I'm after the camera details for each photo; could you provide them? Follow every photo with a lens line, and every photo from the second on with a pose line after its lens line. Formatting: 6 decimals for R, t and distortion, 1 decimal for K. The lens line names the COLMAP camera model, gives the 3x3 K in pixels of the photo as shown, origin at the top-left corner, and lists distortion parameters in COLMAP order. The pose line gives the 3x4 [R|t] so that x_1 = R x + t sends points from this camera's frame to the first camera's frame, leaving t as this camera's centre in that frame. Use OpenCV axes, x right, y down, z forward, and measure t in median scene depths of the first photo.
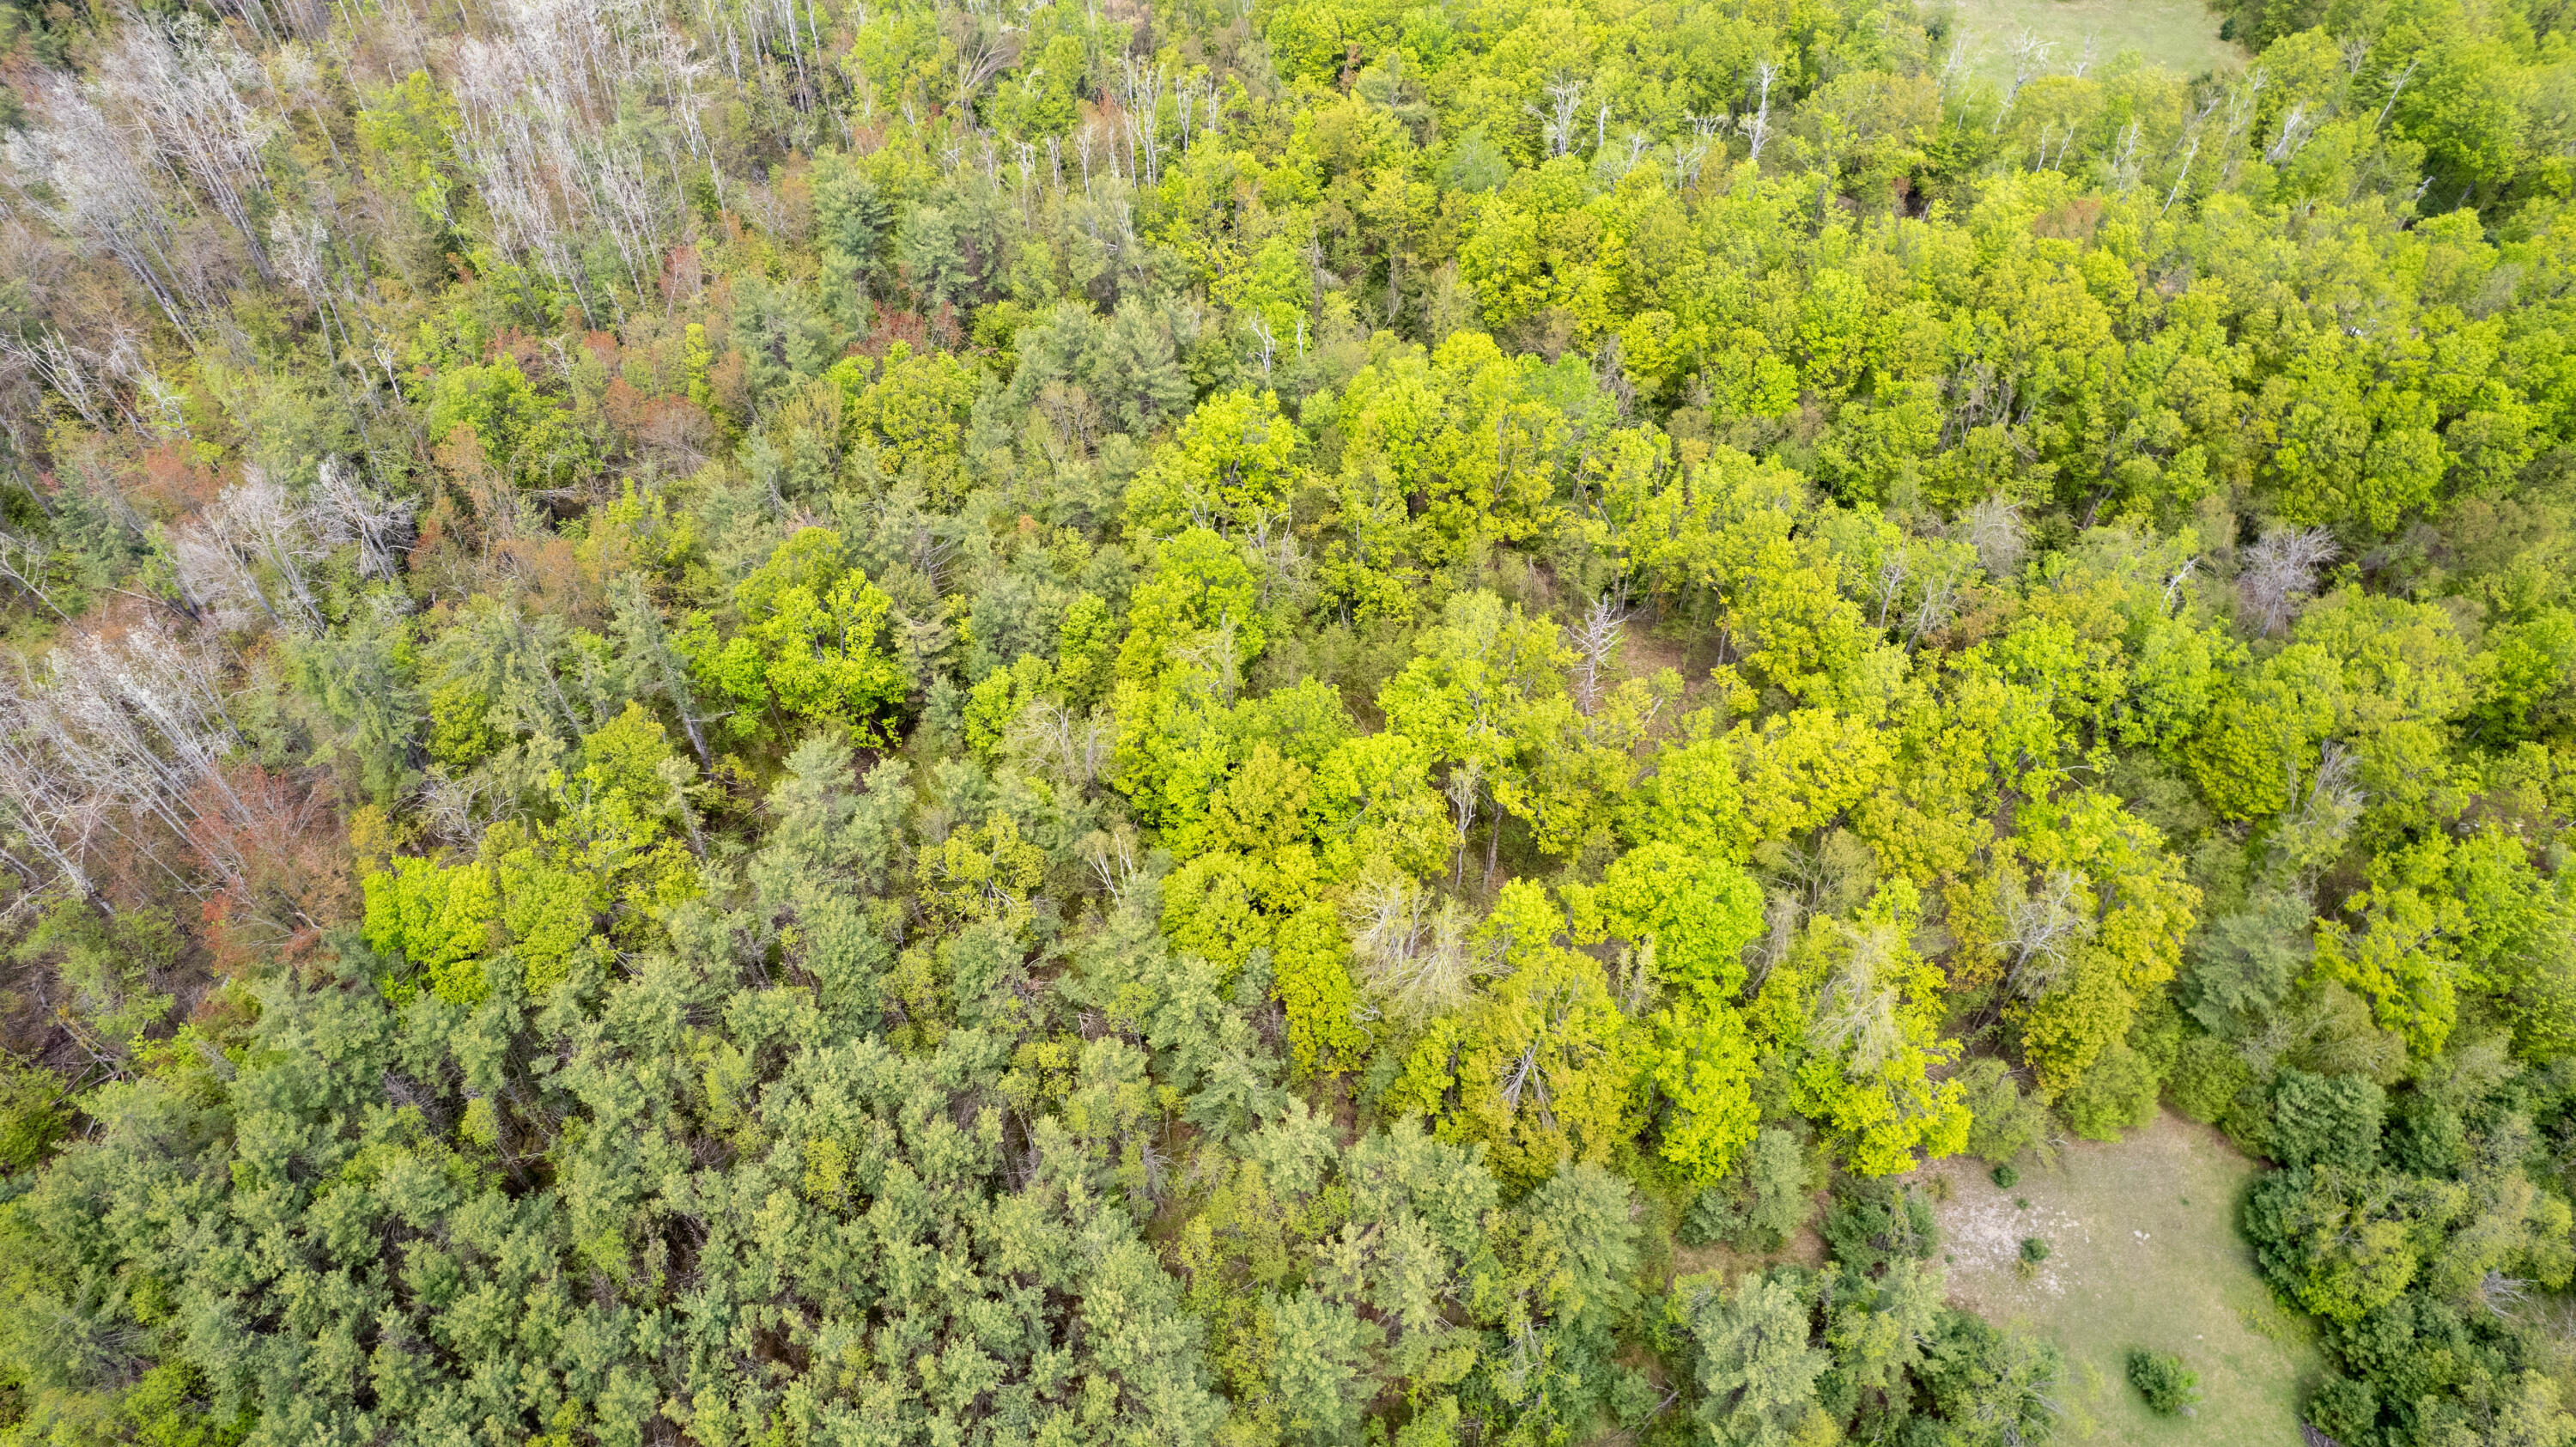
lens RADIAL K [[1641.9, 0, 1289.7], [0, 1641.9, 712.4], [0, 0, 1]] dist [-0.081899, 0.067252]
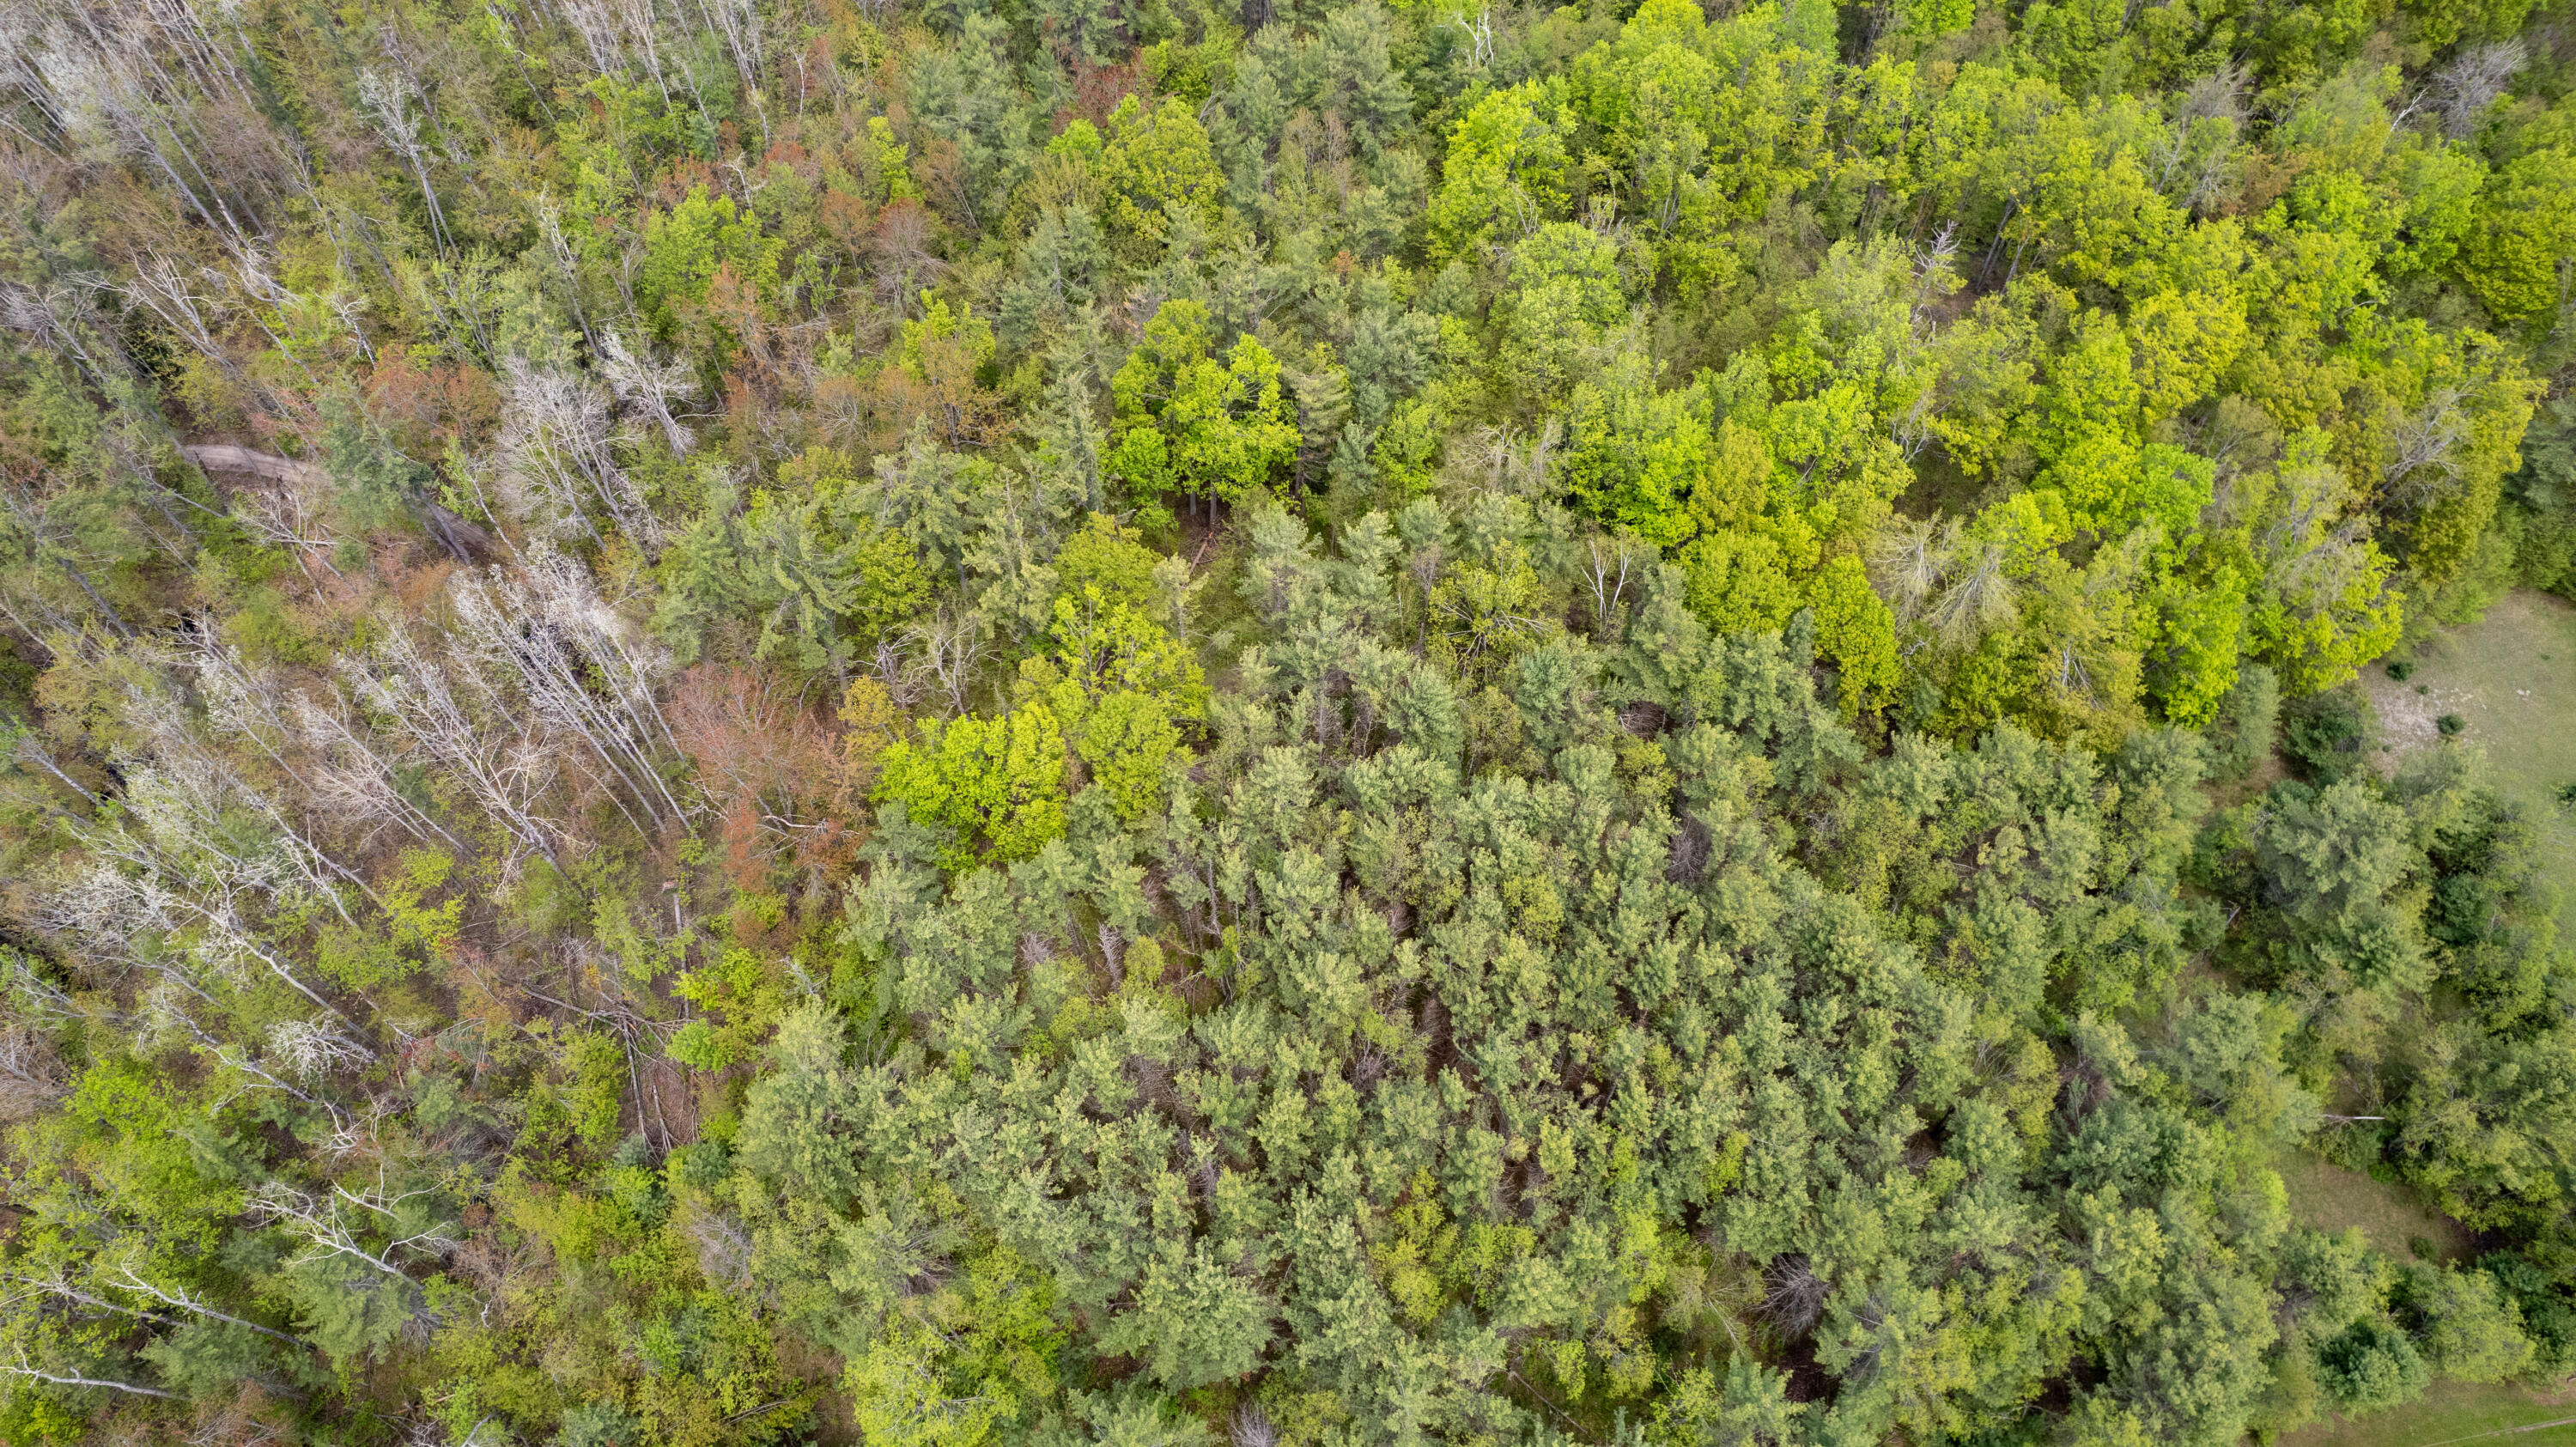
lens RADIAL K [[1641.9, 0, 1286.7], [0, 1641.9, 717.2], [0, 0, 1]] dist [-0.081899, 0.067252]
pose [[0.963545, -0.227588, 0.140656, -0.315987], [0.202094, 0.963640, 0.174800, -0.024295], [-0.175324, -0.140002, 0.974505, 0.021702]]
